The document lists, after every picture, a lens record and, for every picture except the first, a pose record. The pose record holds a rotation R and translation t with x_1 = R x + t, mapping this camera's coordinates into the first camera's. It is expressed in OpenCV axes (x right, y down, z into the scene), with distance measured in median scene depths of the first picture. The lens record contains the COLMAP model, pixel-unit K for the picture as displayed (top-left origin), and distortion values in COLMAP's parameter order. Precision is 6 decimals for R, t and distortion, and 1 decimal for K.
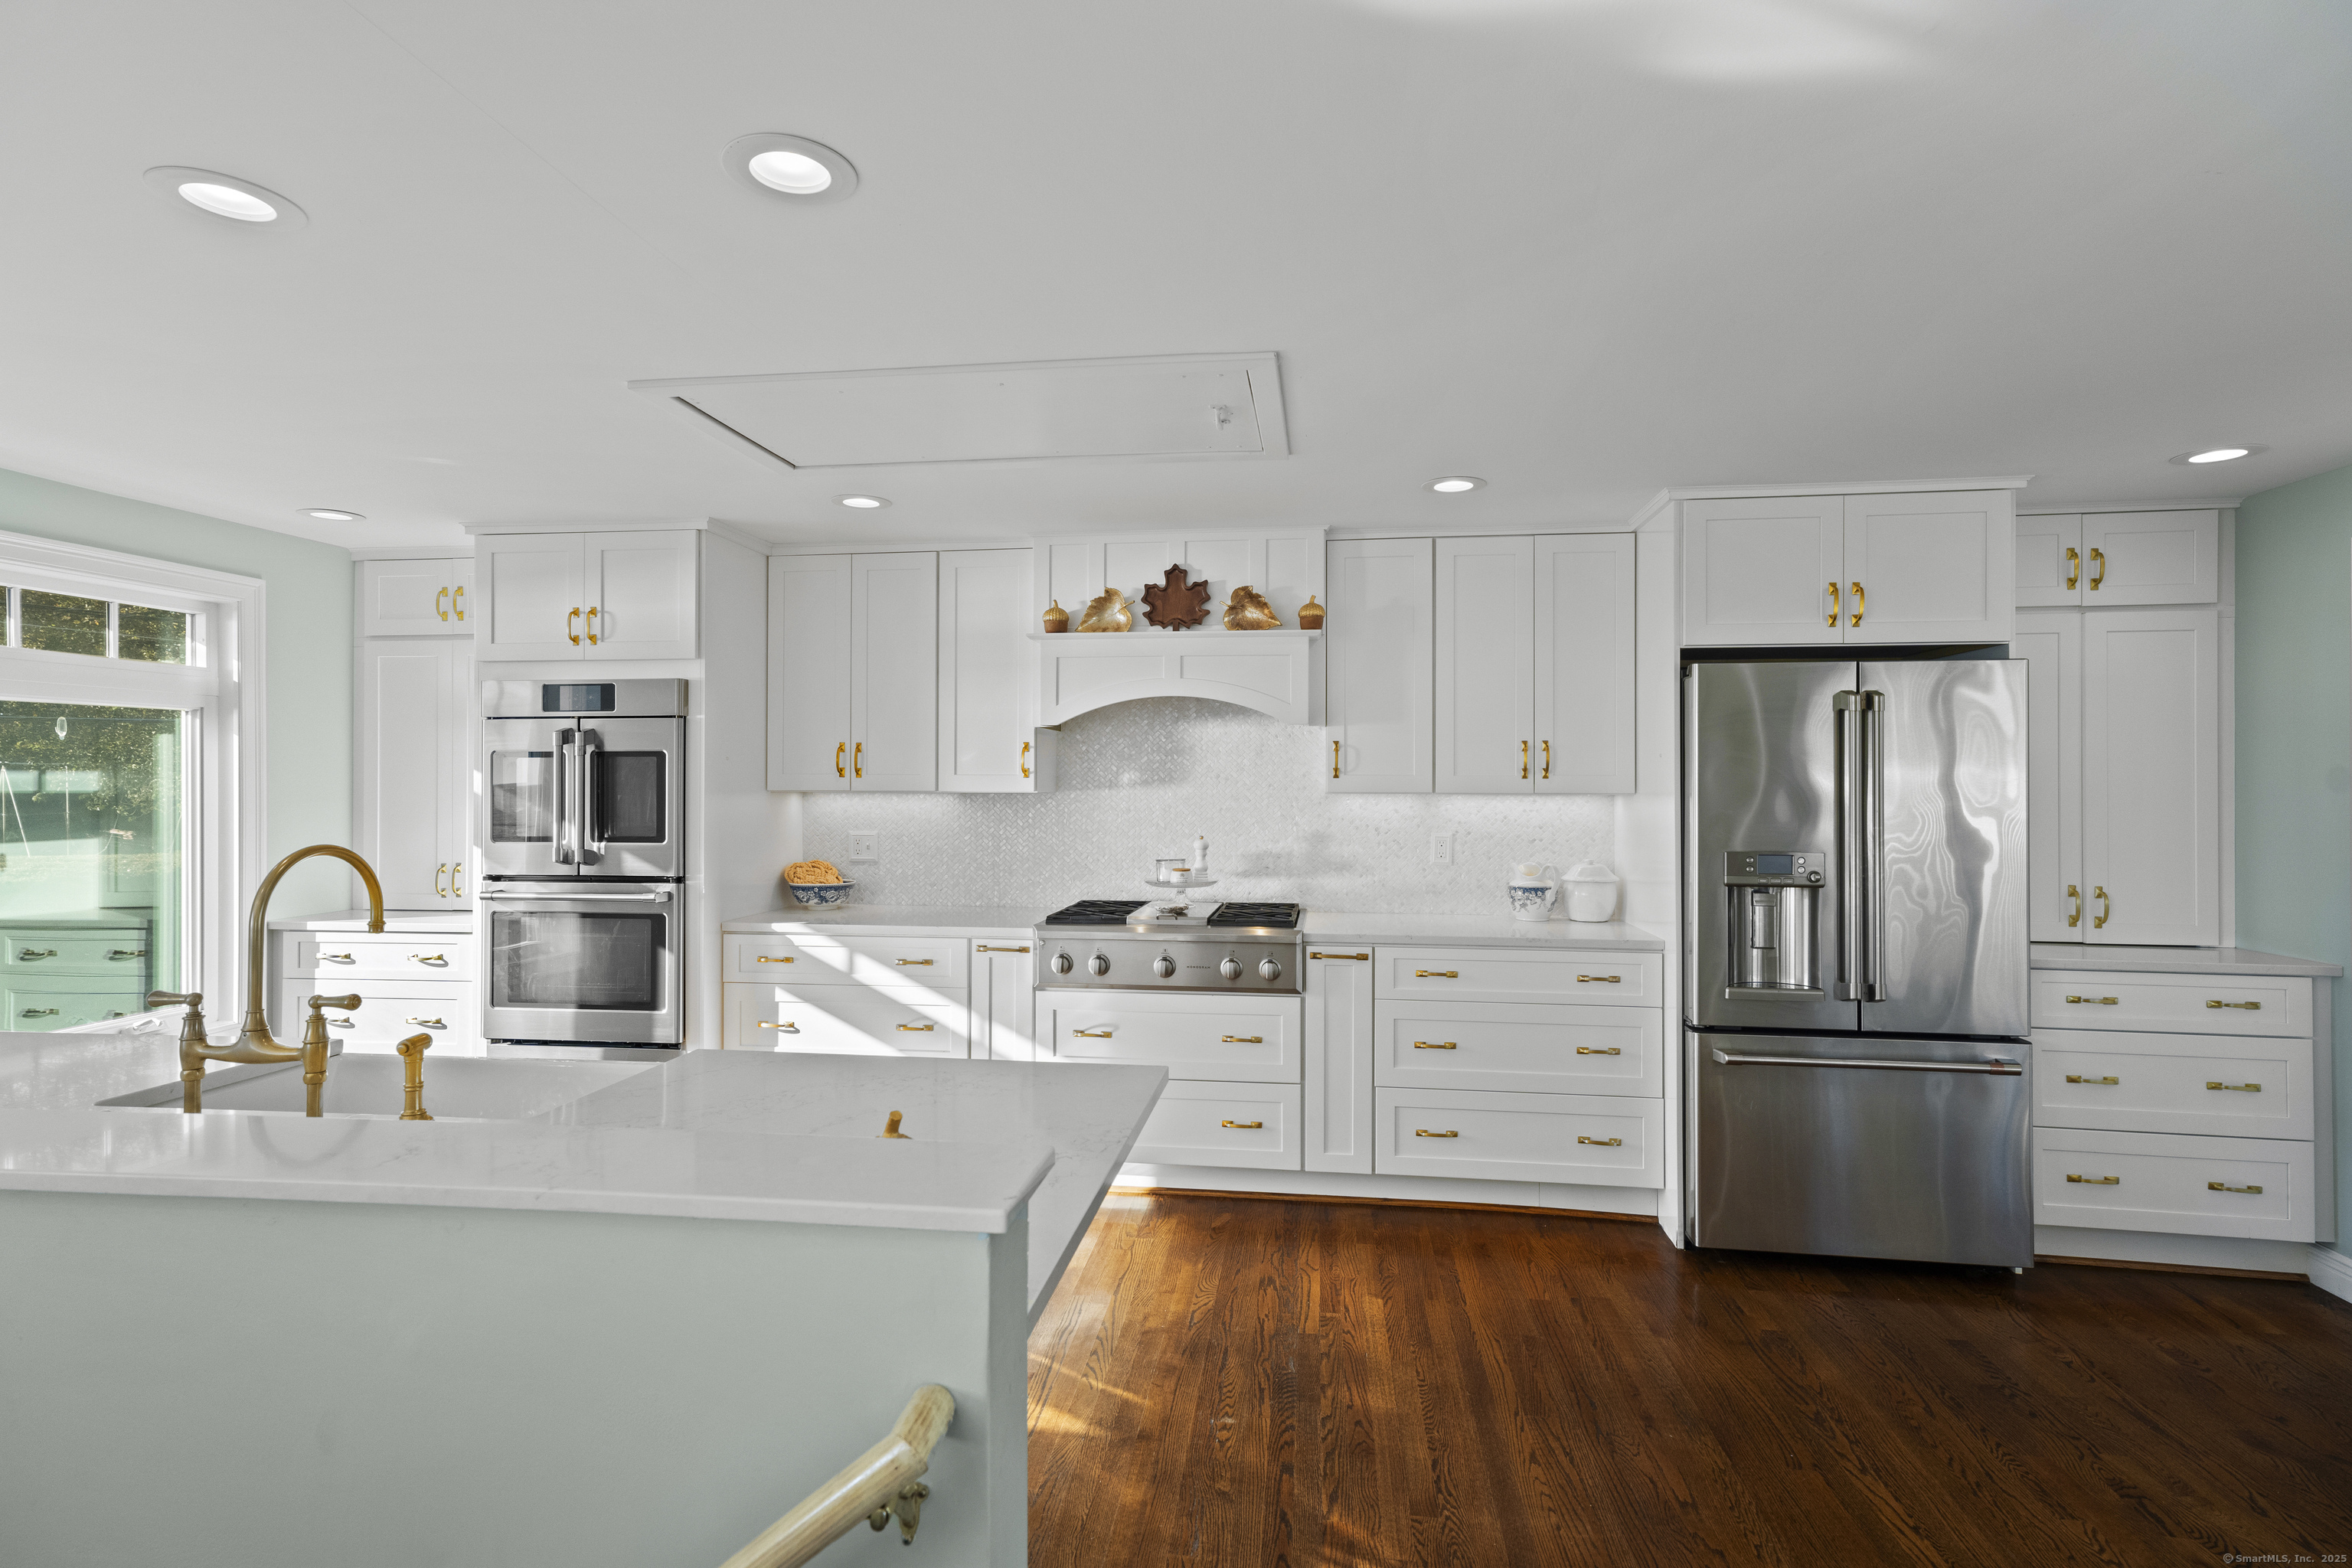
lens RADIAL K [[1059.1, 0, 1174.7], [0, 1059.1, 791.0], [0, 0, 1]] dist [-0.002144, -0.000103]
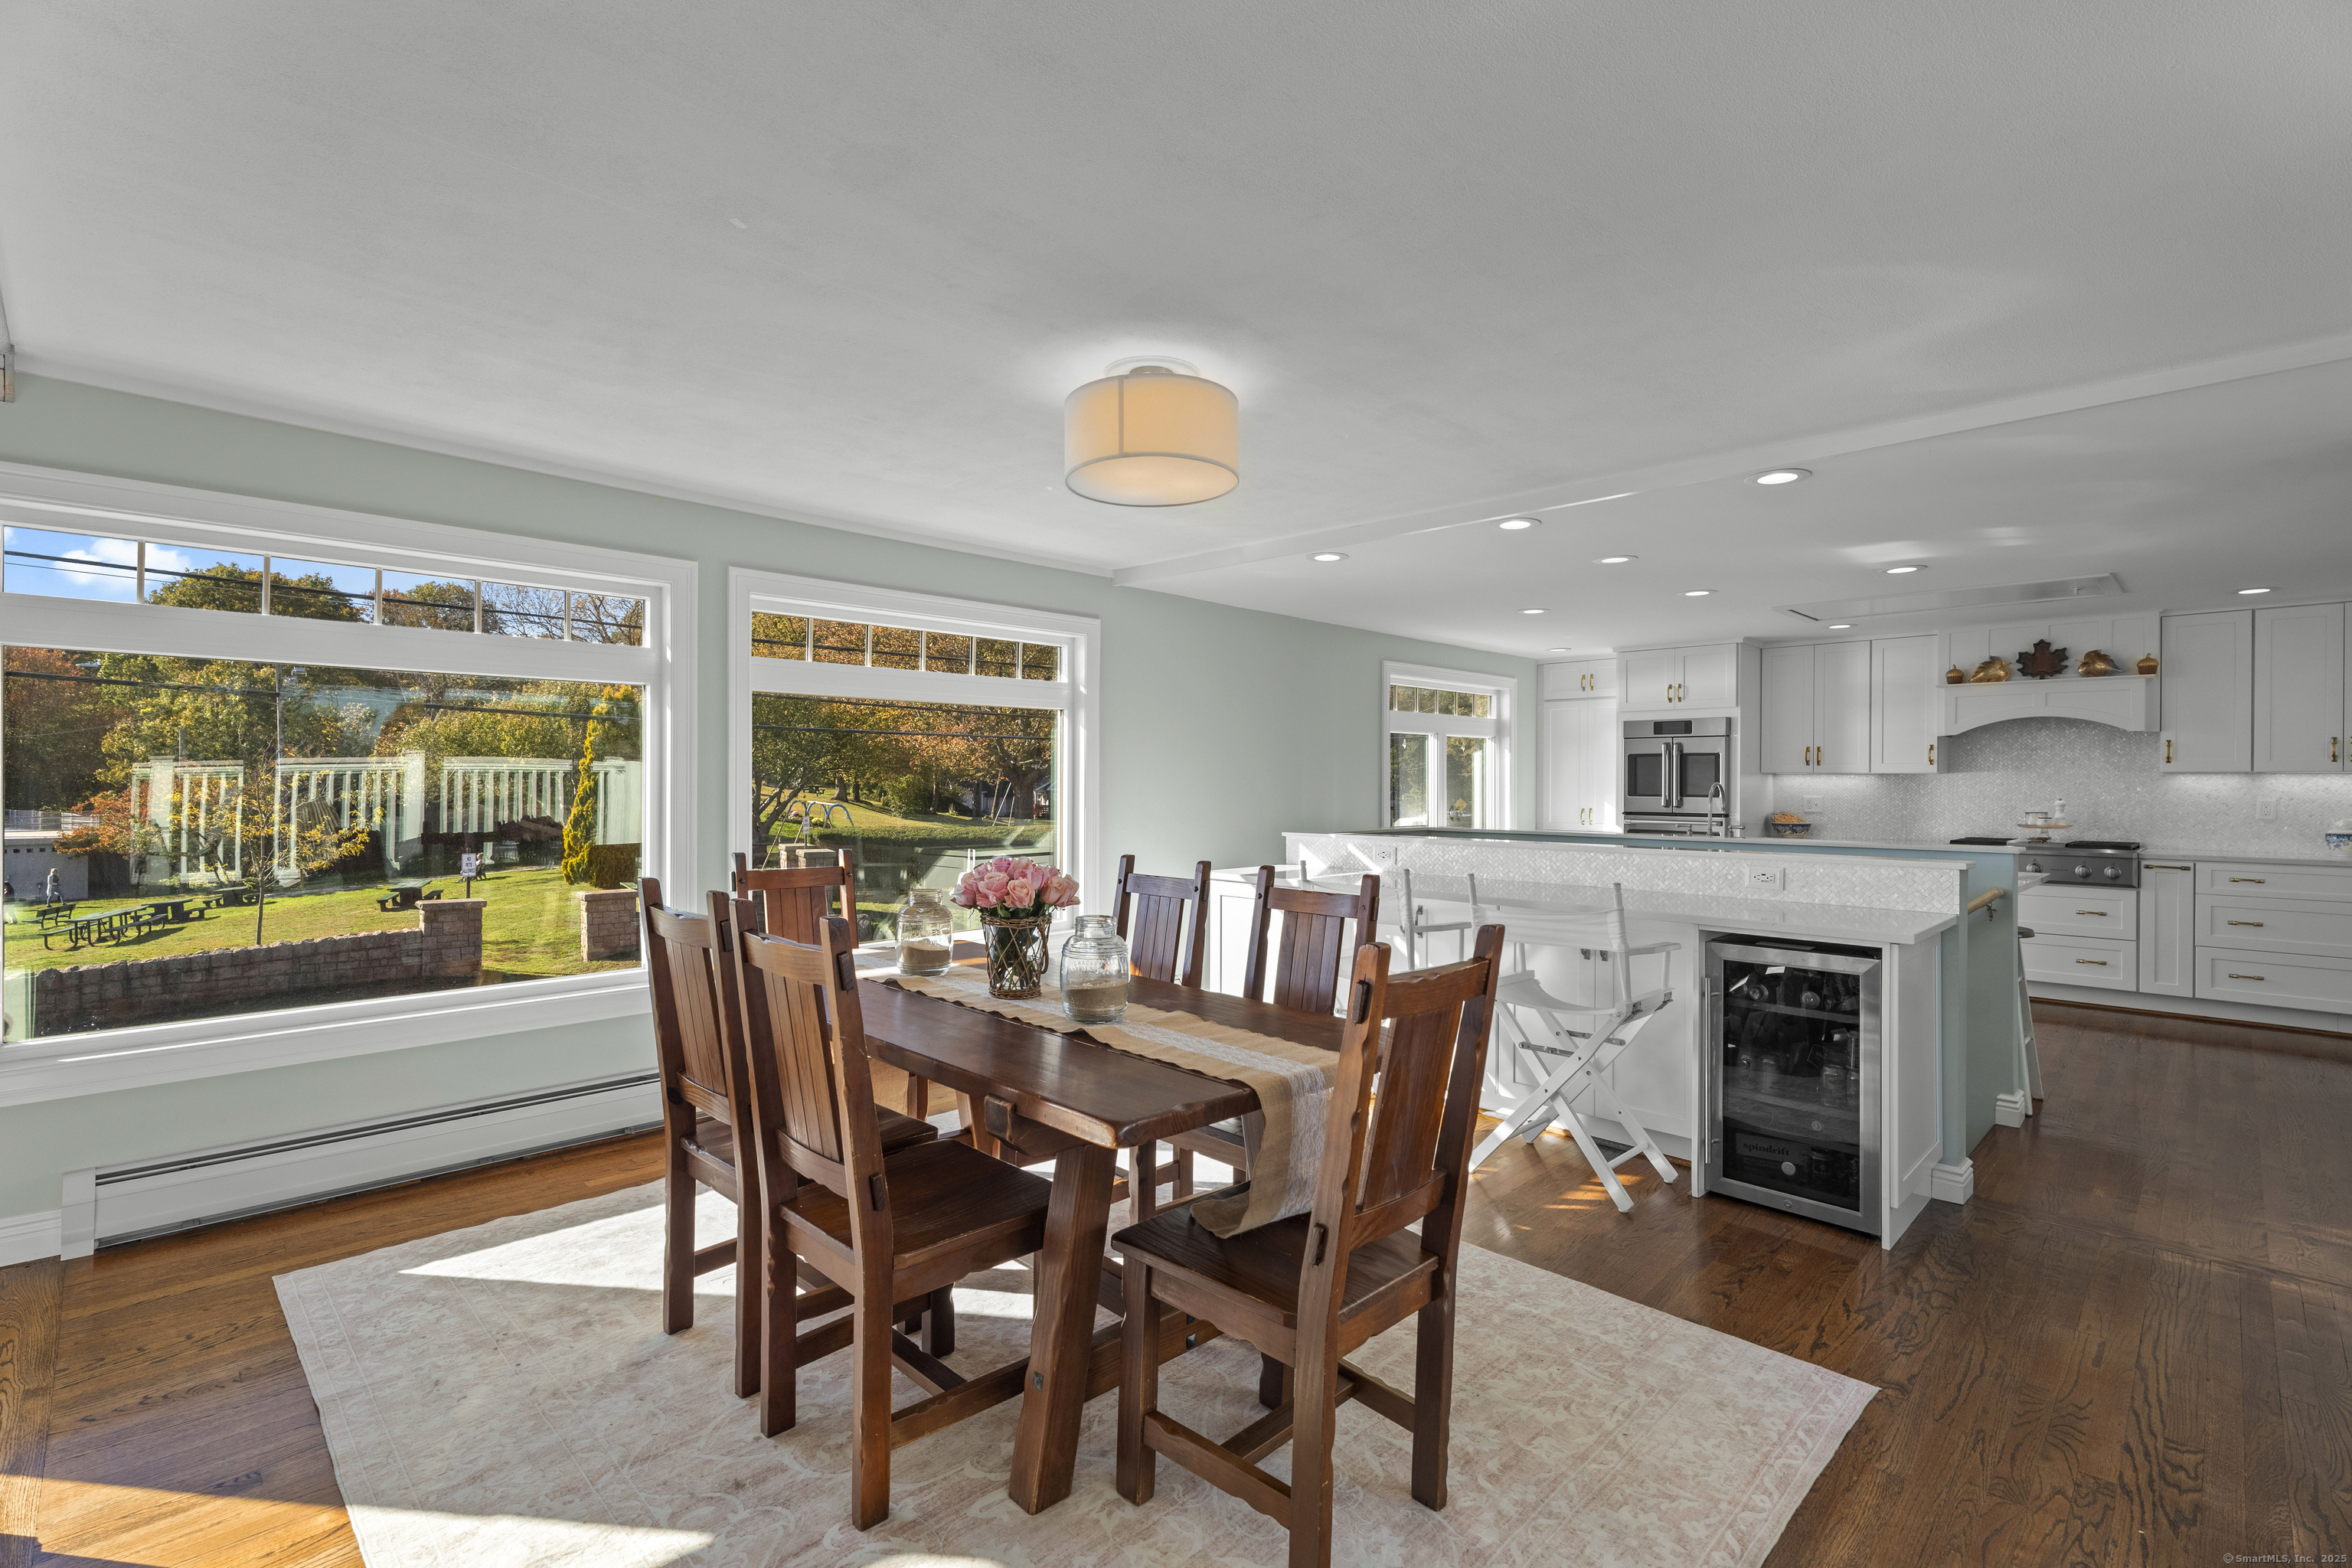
lens RADIAL K [[1072.5, 0, 1184.7], [0, 1072.5, 789.3], [0, 0, 1]] dist [0.007980, 0.000204]
pose [[0.806180, 0.004512, -0.591653, -0.084672], [0.001703, 0.999949, 0.009947, 0.008965], [0.591668, -0.009027, 0.806131, -1.239989]]
